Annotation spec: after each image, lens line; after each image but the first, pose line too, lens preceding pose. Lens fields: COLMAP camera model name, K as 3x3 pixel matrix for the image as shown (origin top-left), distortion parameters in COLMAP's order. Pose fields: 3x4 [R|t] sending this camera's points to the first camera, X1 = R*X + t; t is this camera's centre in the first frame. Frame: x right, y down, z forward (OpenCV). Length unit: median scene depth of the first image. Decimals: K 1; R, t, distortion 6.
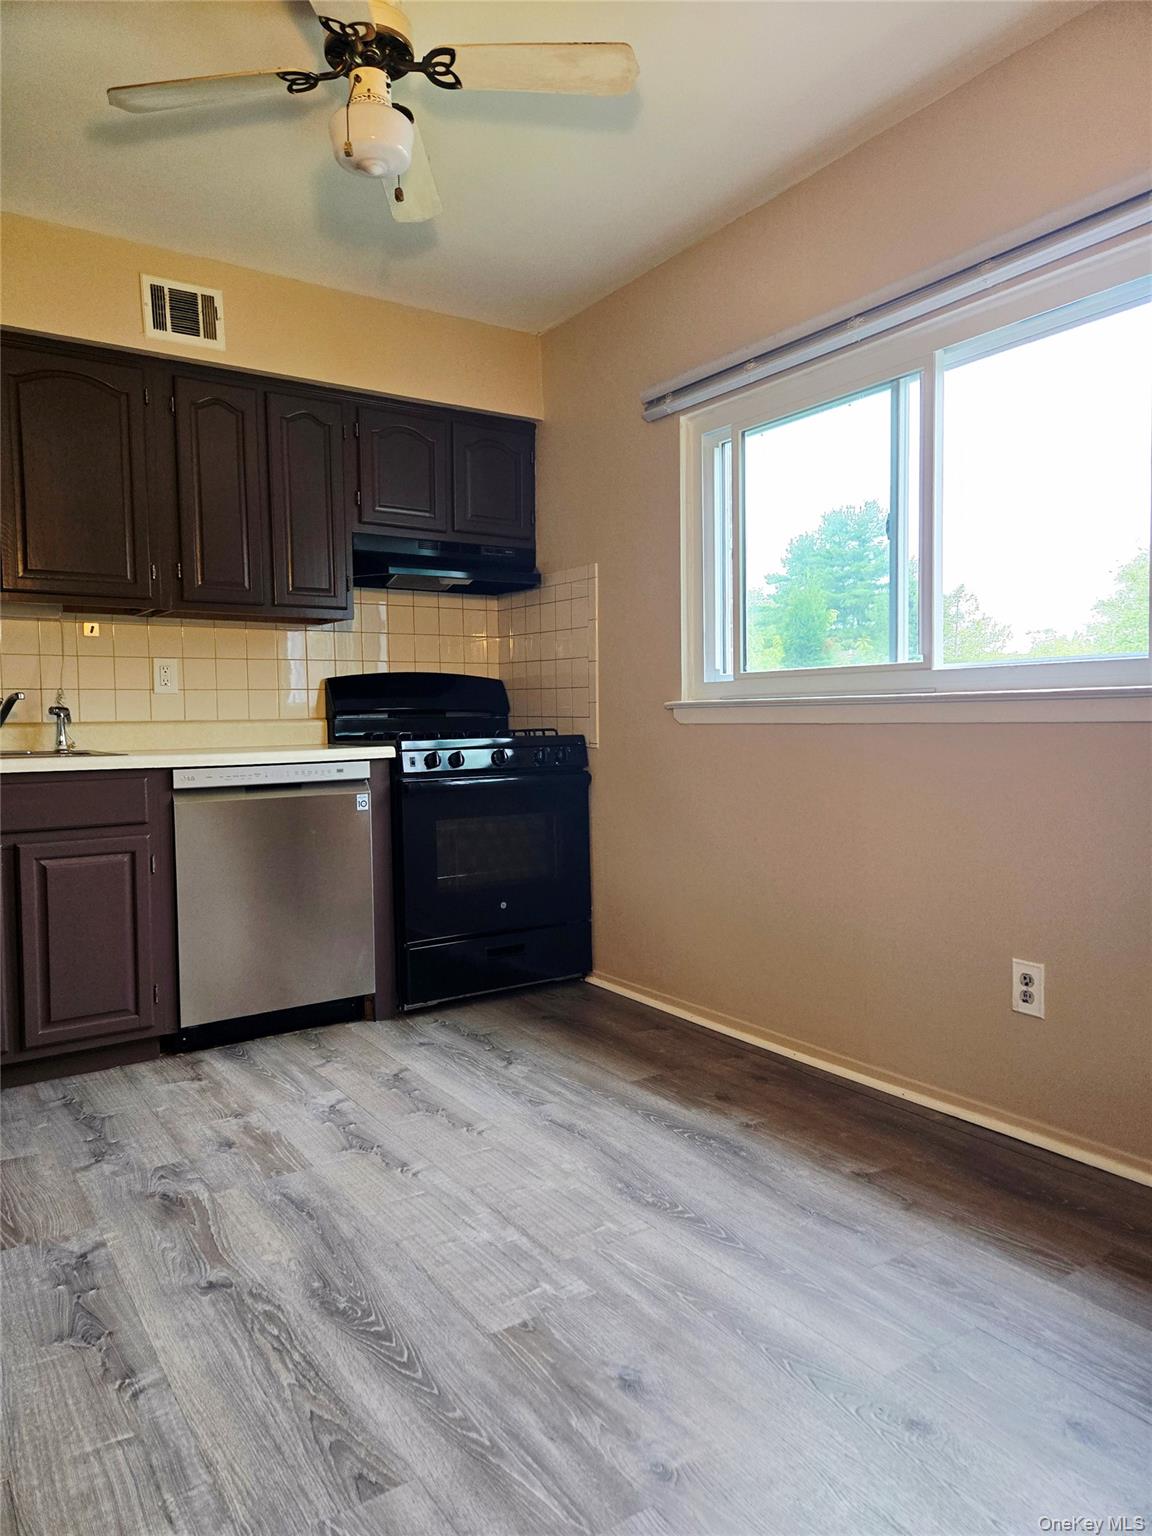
lens RADIAL K [[1032.9, 0, 570.8], [0, 1032.9, 762.1], [0, 0, 1]] dist [0.067729, -0.055342]
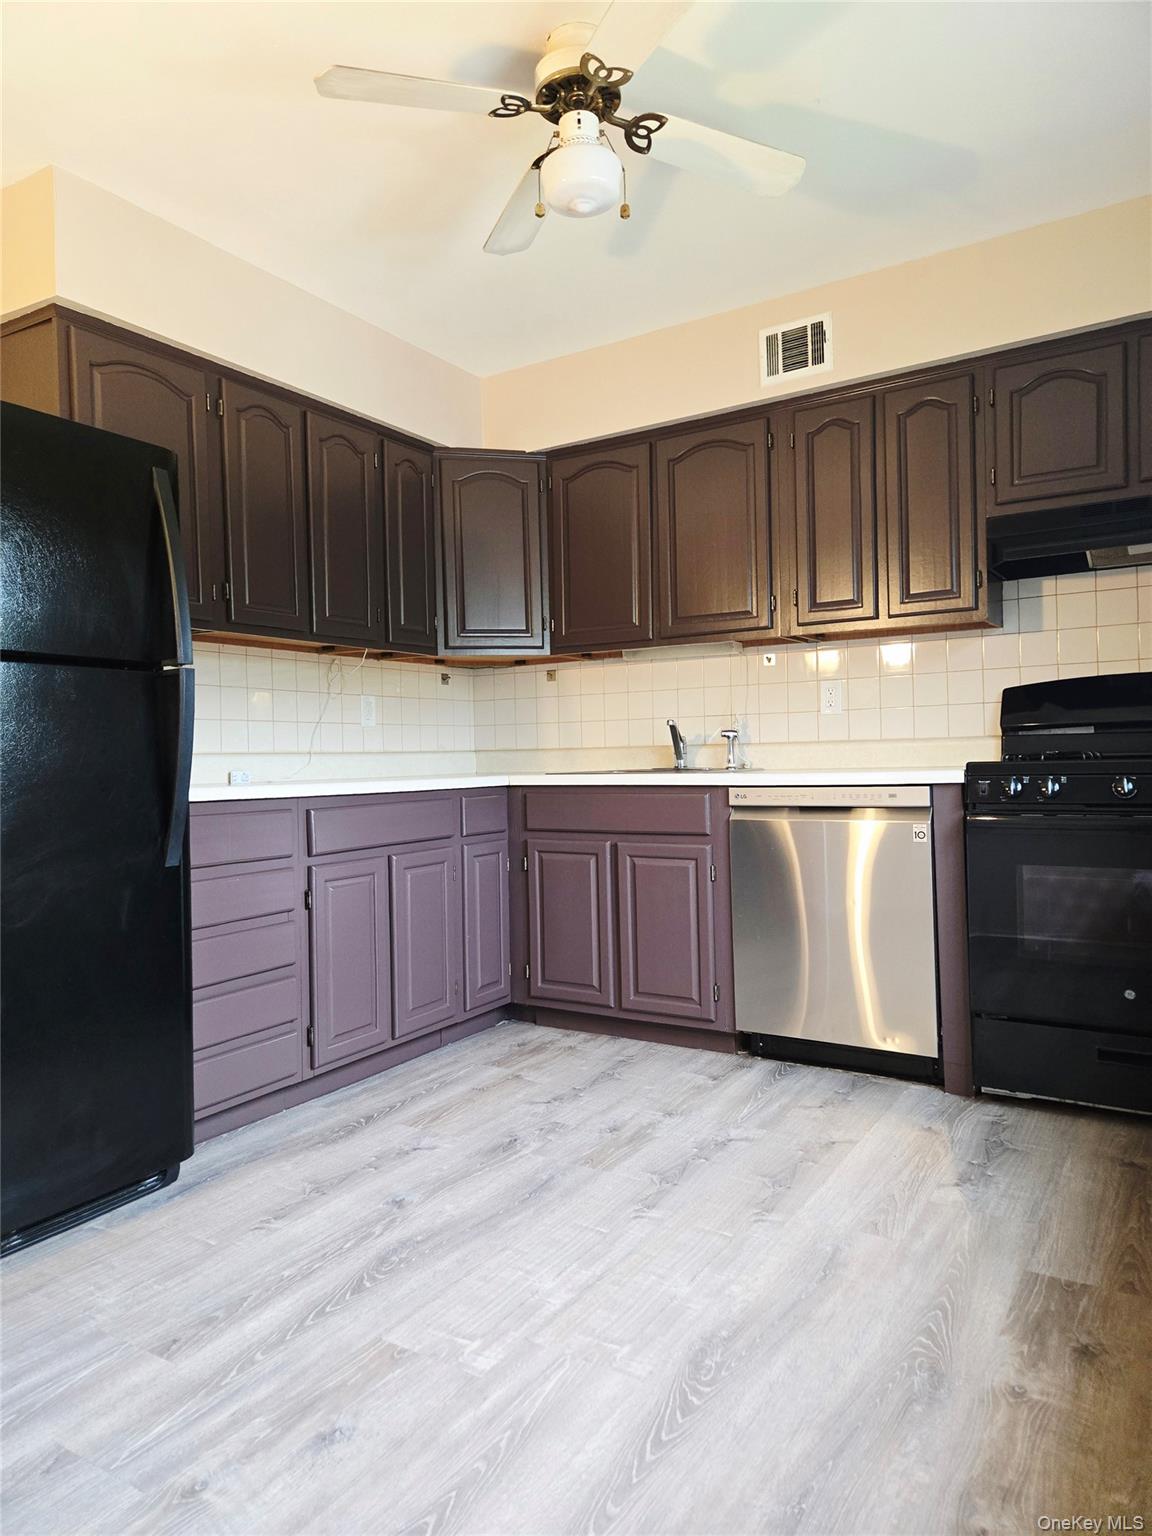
lens RADIAL K [[1032.9, 0, 574.2], [0, 1032.9, 760.8], [0, 0, 1]] dist [0.067729, -0.055342]
pose [[0.403054, 0.012926, -0.915085, 0.612262], [-0.025007, 0.999682, 0.003106, -0.022468], [0.914834, 0.021631, 0.403249, 0.481977]]
